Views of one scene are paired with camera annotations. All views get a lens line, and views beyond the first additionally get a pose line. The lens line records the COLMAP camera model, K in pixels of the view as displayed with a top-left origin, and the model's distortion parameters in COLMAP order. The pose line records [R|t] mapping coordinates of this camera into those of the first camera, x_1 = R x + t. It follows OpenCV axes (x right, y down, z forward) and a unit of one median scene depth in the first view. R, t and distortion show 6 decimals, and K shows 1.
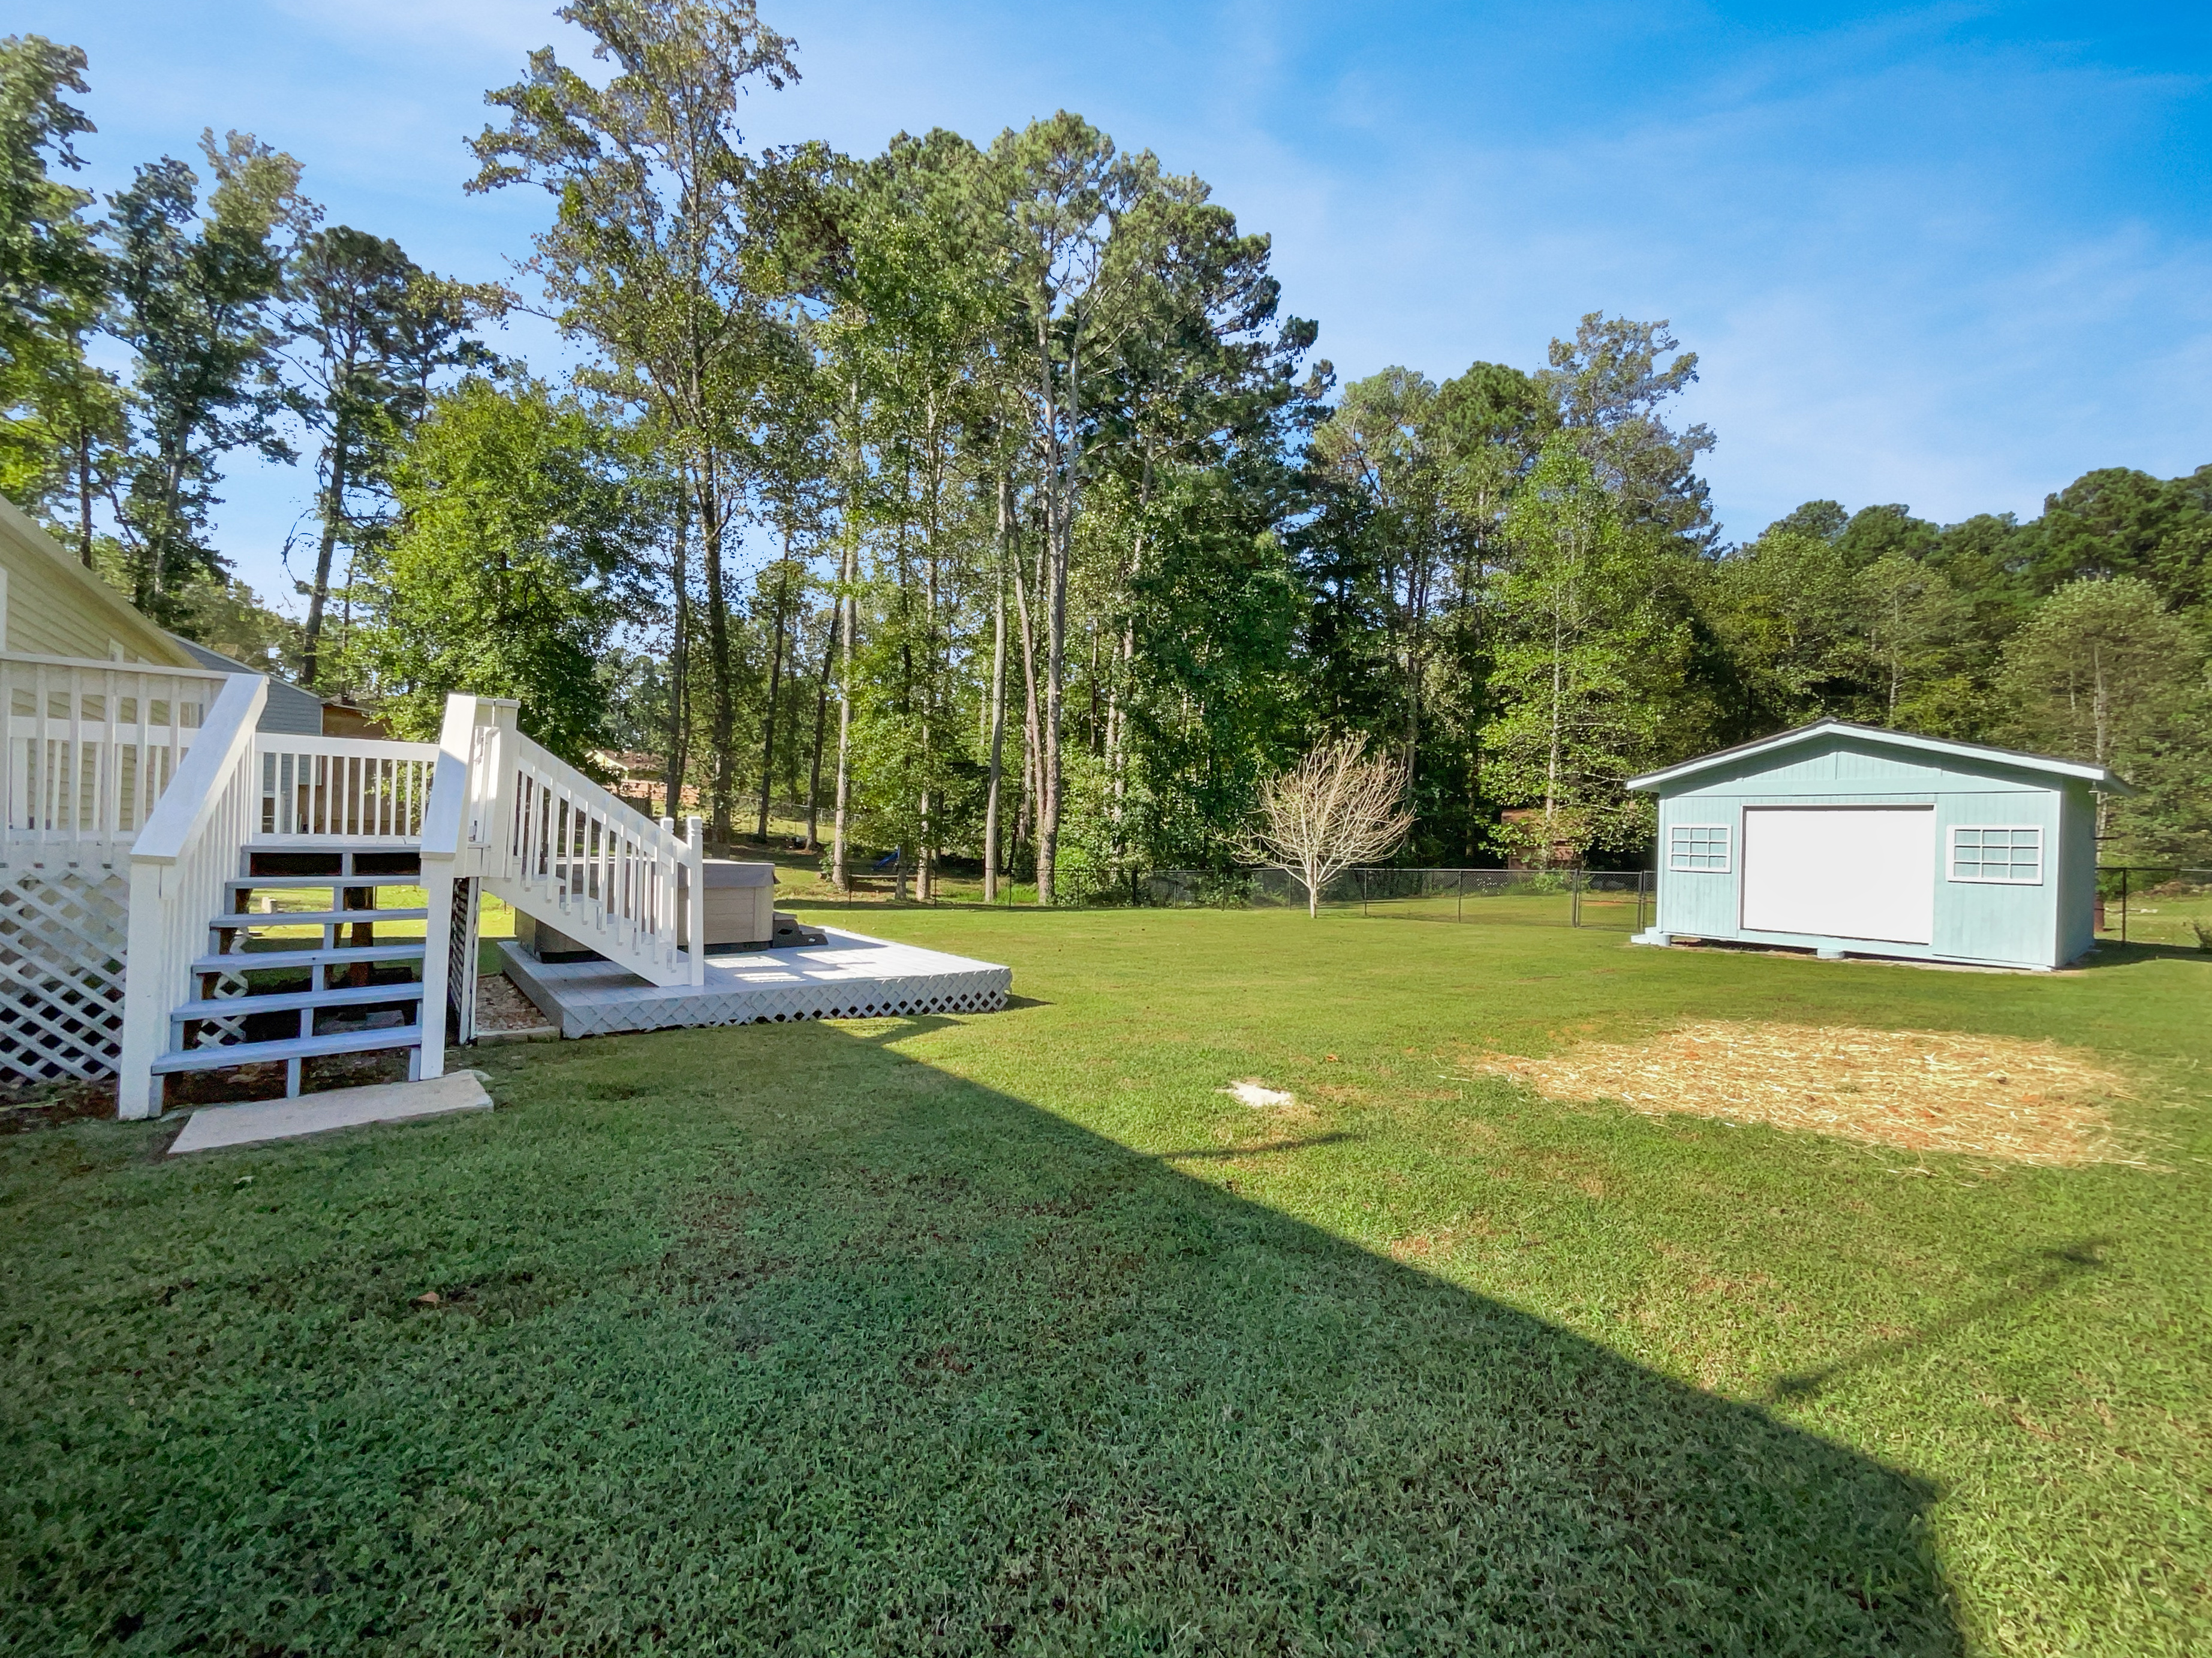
lens RADIAL K [[875.8, 0, 1106.0], [0, 875.8, 829.0], [0, 0, 1]] dist [0.000712, -0.004768]
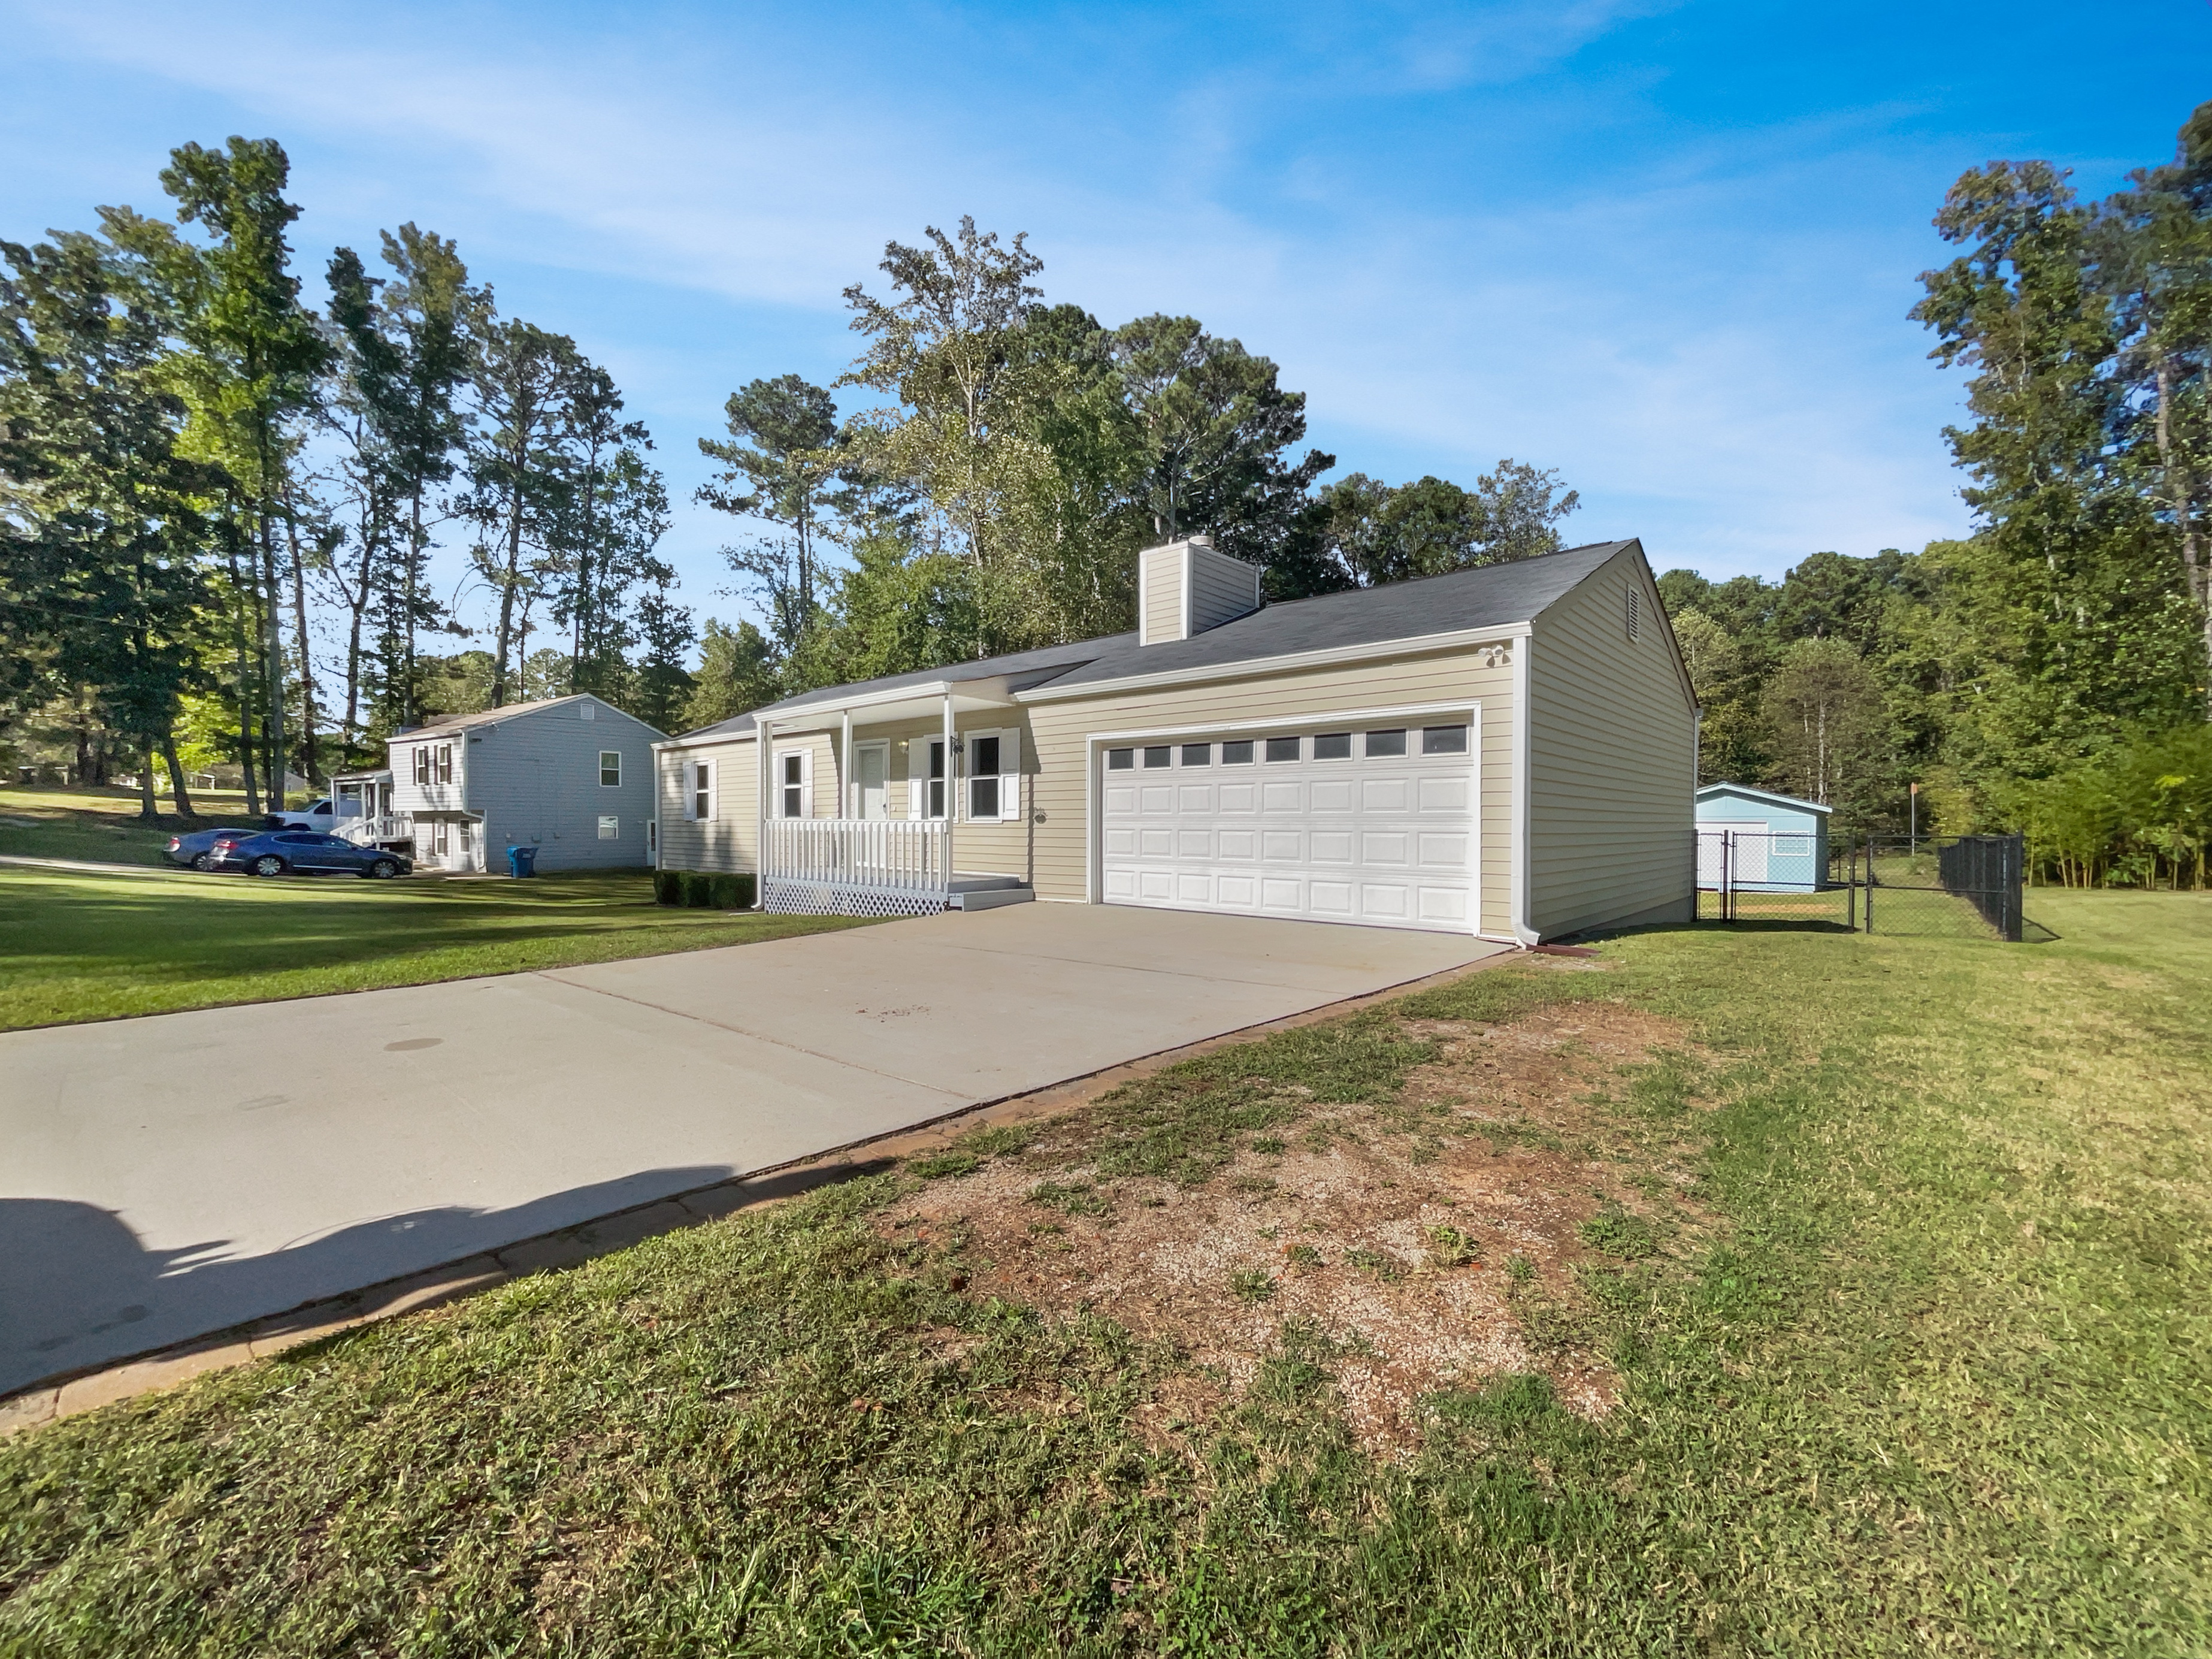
lens RADIAL K [[910.3, 0, 1108.4], [0, 910.3, 822.5], [0, 0, 1]] dist [0.000363, 0.000017]
pose [[0.981878, -0.025046, 0.187852, -0.339941], [0.024233, 0.999684, 0.006625, -0.022776], [-0.187959, -0.001953, 0.982175, -0.288980]]
